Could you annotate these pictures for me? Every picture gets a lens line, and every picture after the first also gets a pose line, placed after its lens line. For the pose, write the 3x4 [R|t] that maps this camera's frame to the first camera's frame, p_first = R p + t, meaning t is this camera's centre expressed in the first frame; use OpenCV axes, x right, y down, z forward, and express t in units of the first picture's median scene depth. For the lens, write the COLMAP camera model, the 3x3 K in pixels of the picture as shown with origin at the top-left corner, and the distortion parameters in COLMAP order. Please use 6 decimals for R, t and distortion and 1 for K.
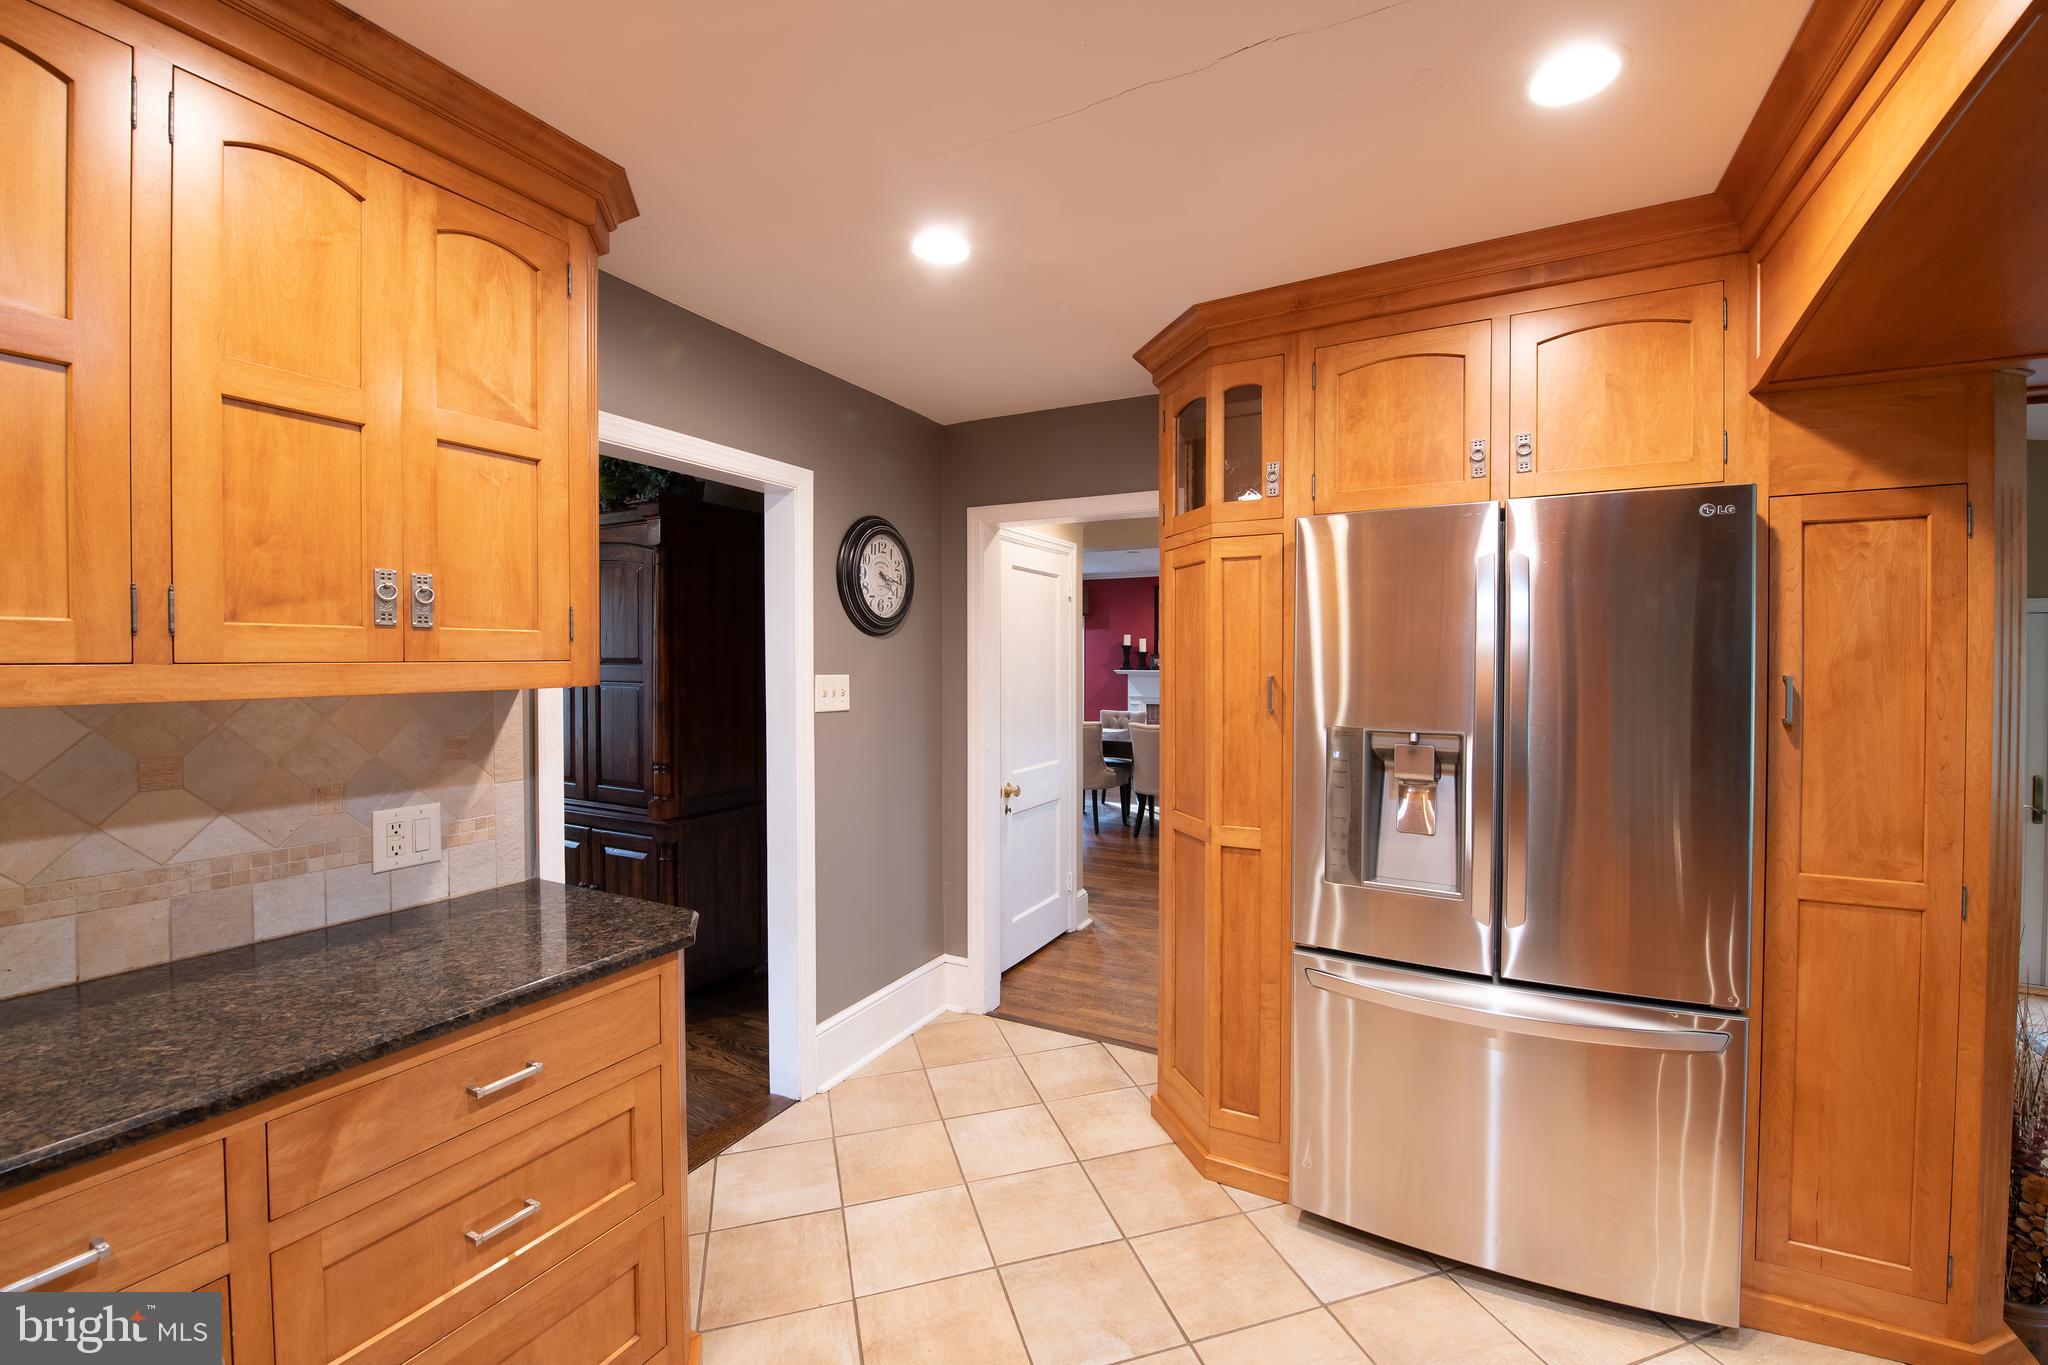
lens RADIAL K [[822.9, 0, 1033.8], [0, 822.9, 672.7], [0, 0, 1]] dist [-0.014010, -0.001694]
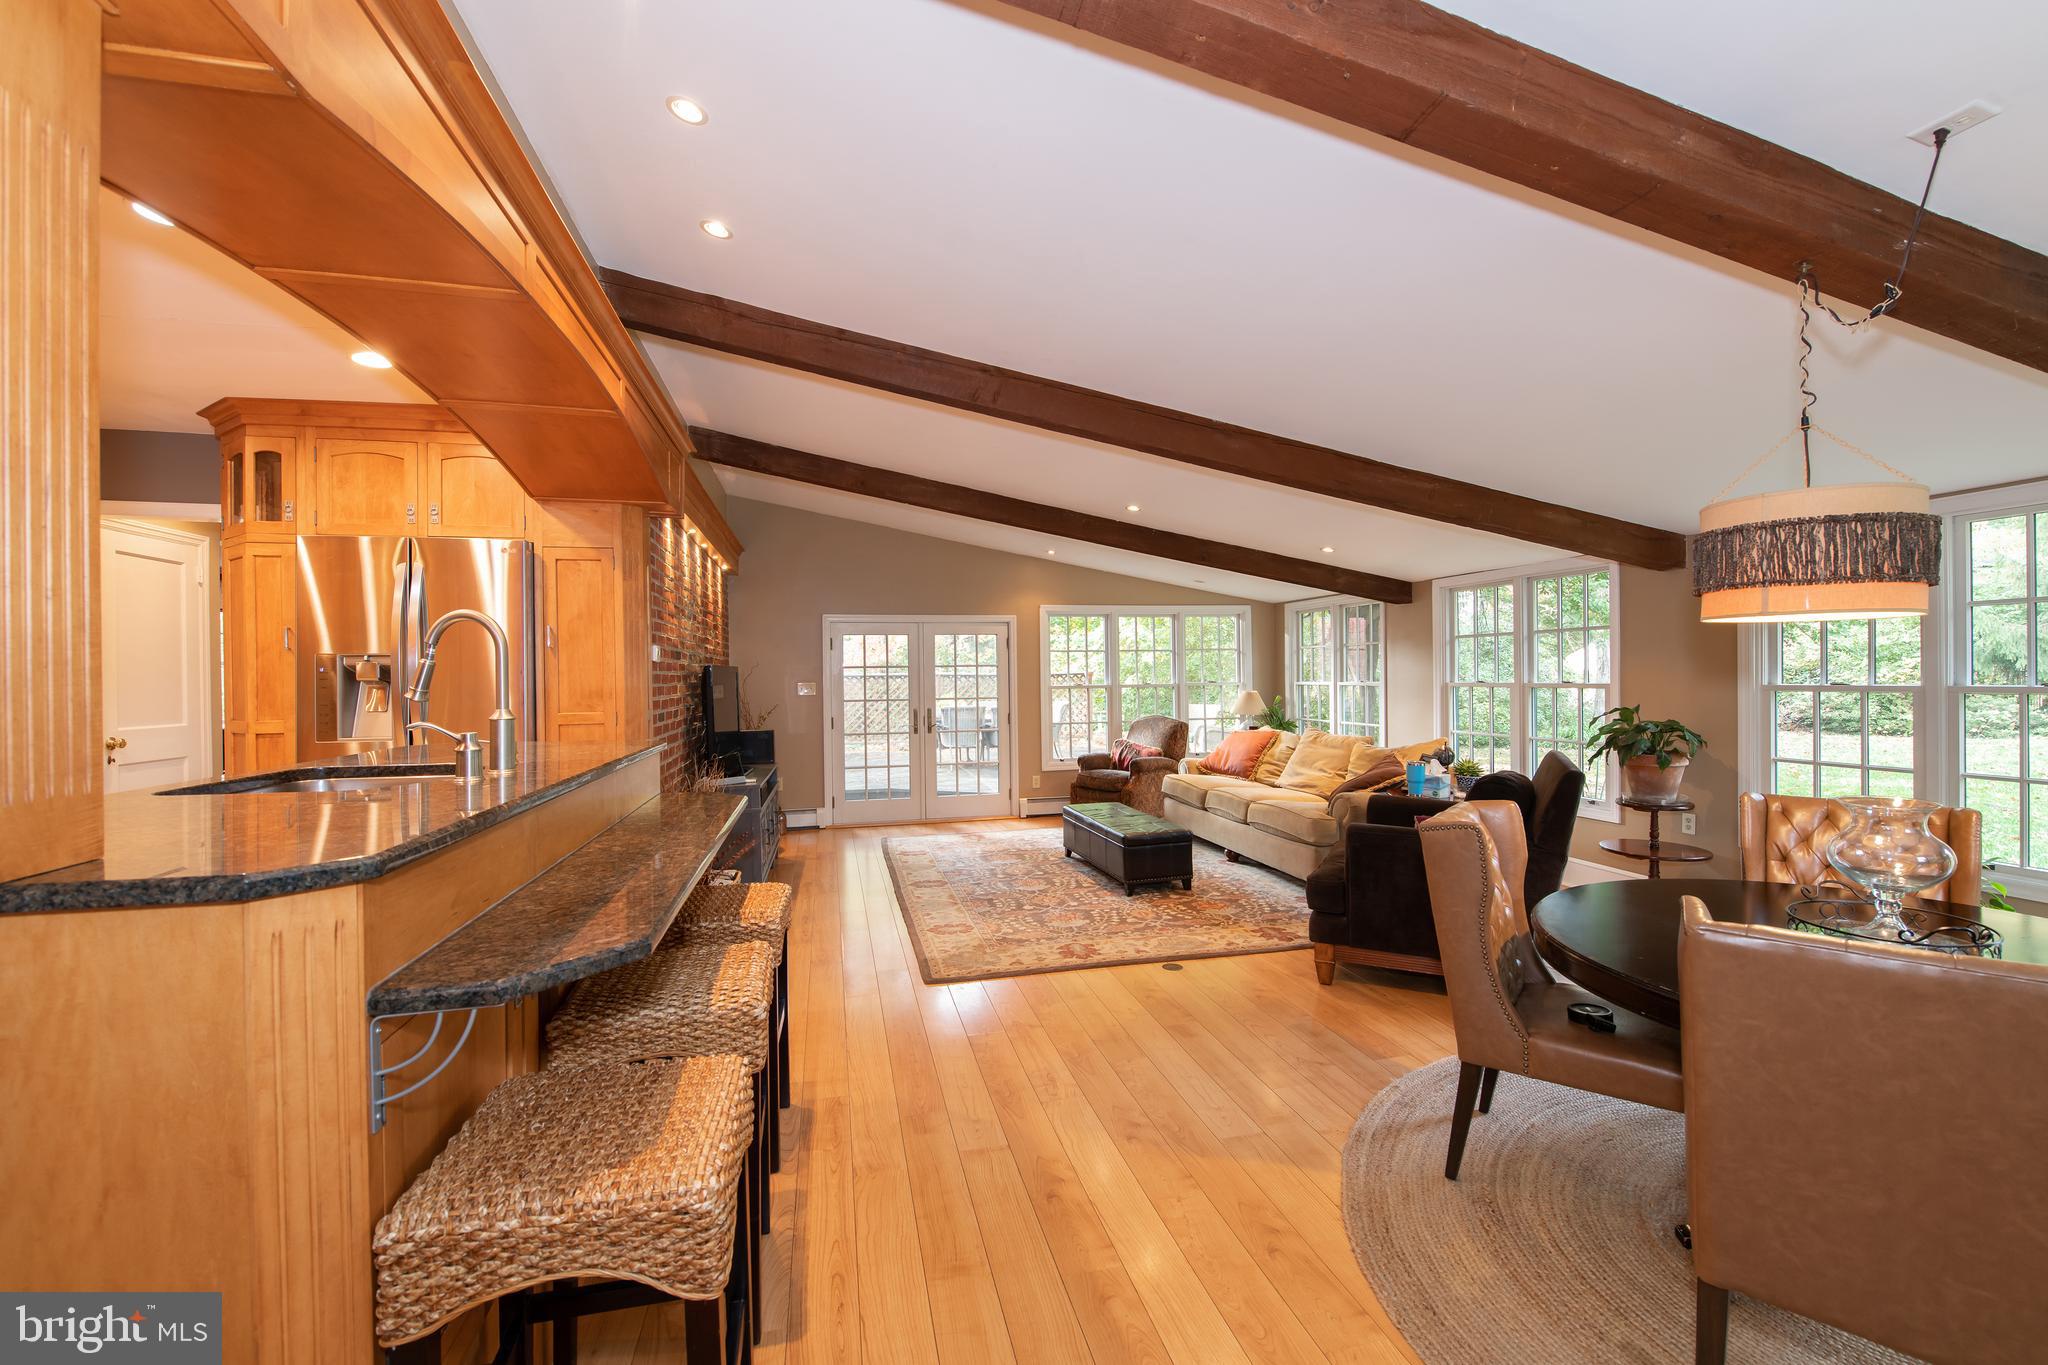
lens RADIAL K [[822.9, 0, 1036.3], [0, 822.9, 684.0], [0, 0, 1]] dist [-0.014010, -0.001694]
pose [[0.745303, -0.014152, 0.666575, 0.395901], [0.021044, 0.999776, -0.002304, 0.189608], [-0.666393, 0.015744, 0.745434, -1.537228]]
